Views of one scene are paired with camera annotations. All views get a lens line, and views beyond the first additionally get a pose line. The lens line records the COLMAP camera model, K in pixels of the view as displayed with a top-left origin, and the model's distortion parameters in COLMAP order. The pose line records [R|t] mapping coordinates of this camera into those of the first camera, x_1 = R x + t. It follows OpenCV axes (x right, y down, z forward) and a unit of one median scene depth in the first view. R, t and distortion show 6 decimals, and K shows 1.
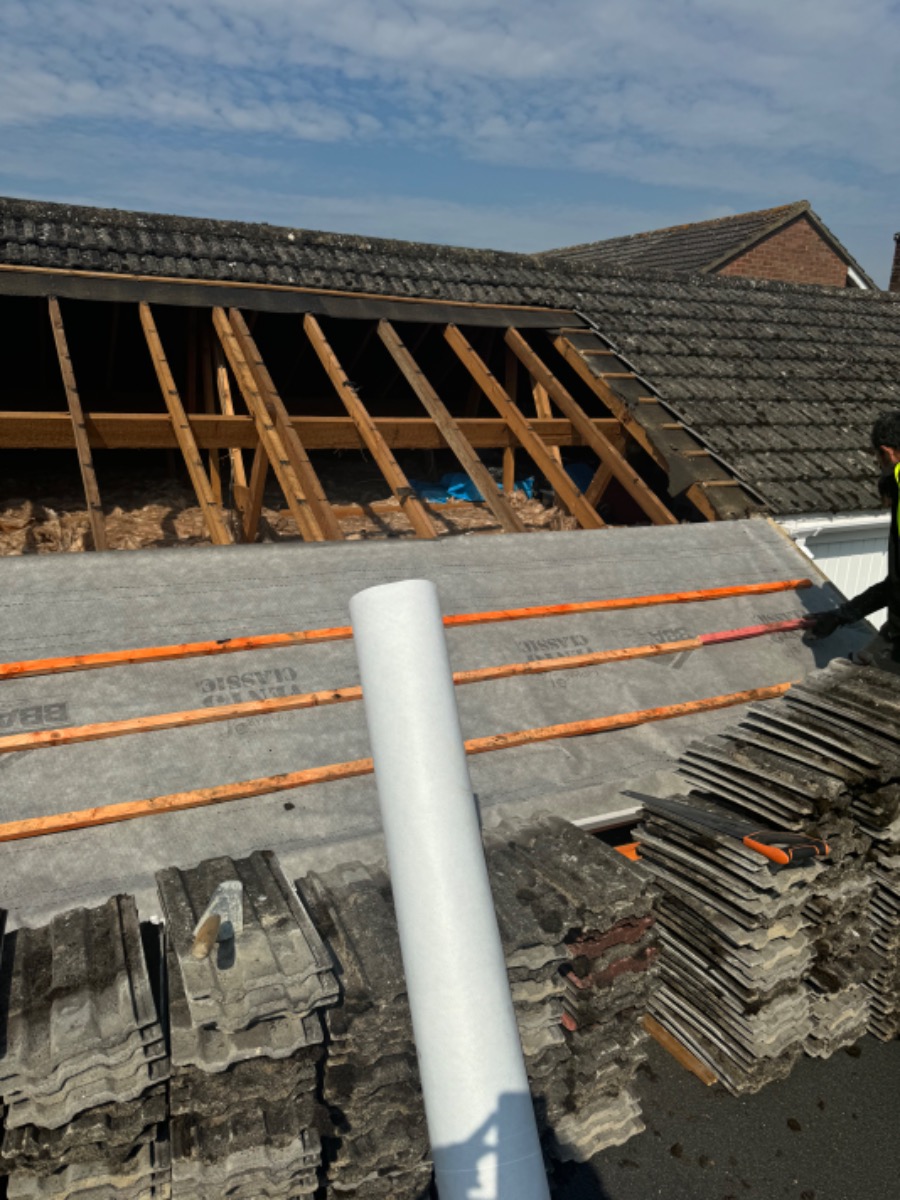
lens RADIAL K [[833.5, 0, 450.0], [0, 833.5, 600.0], [0, 0, 1]] dist [0.034575, -0.055915]
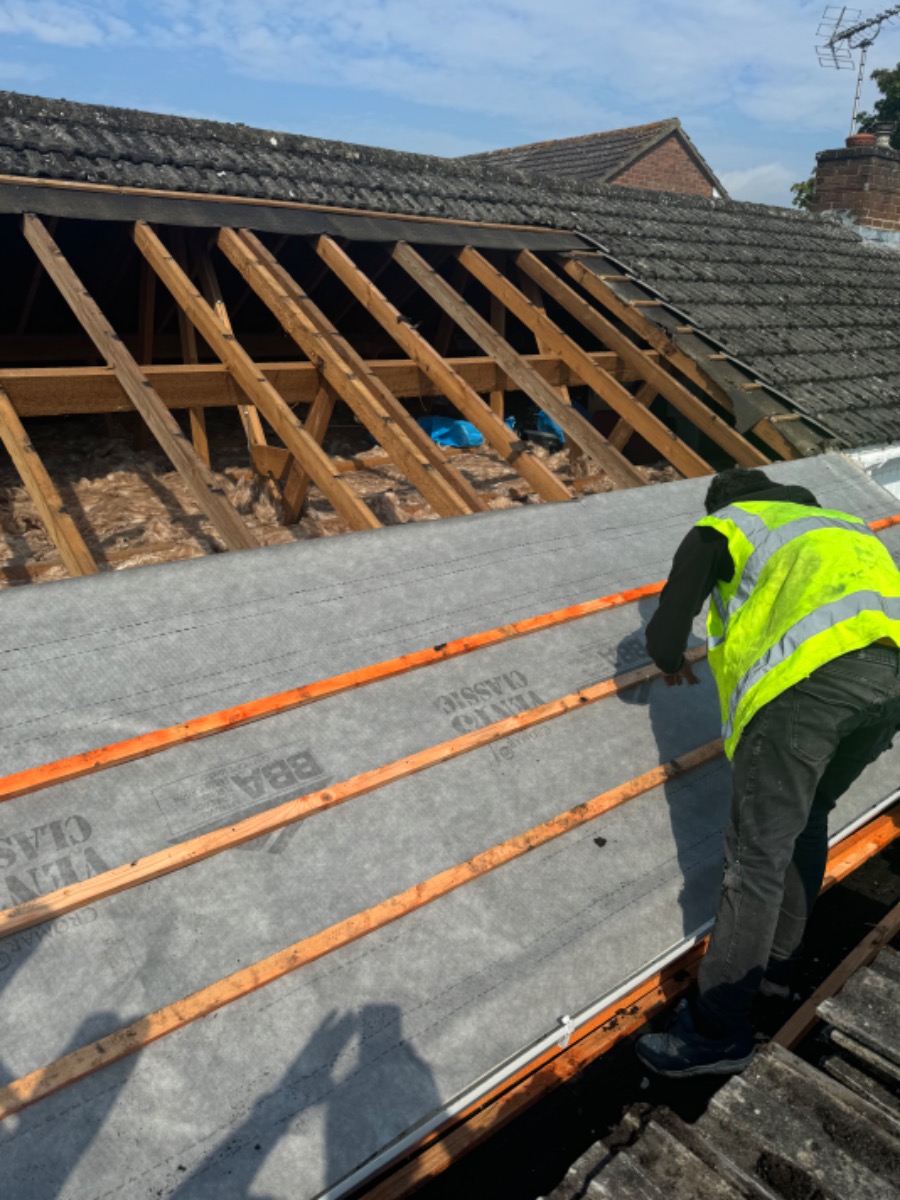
lens RADIAL K [[855.1, 0, 450.0], [0, 855.1, 600.0], [0, 0, 1]] dist [-0.004489, 0.003531]
pose [[0.975800, -0.087219, 0.200520, -0.226290], [0.072510, 0.994188, 0.079576, -0.032759], [-0.206295, -0.063111, 0.976452, 0.100097]]
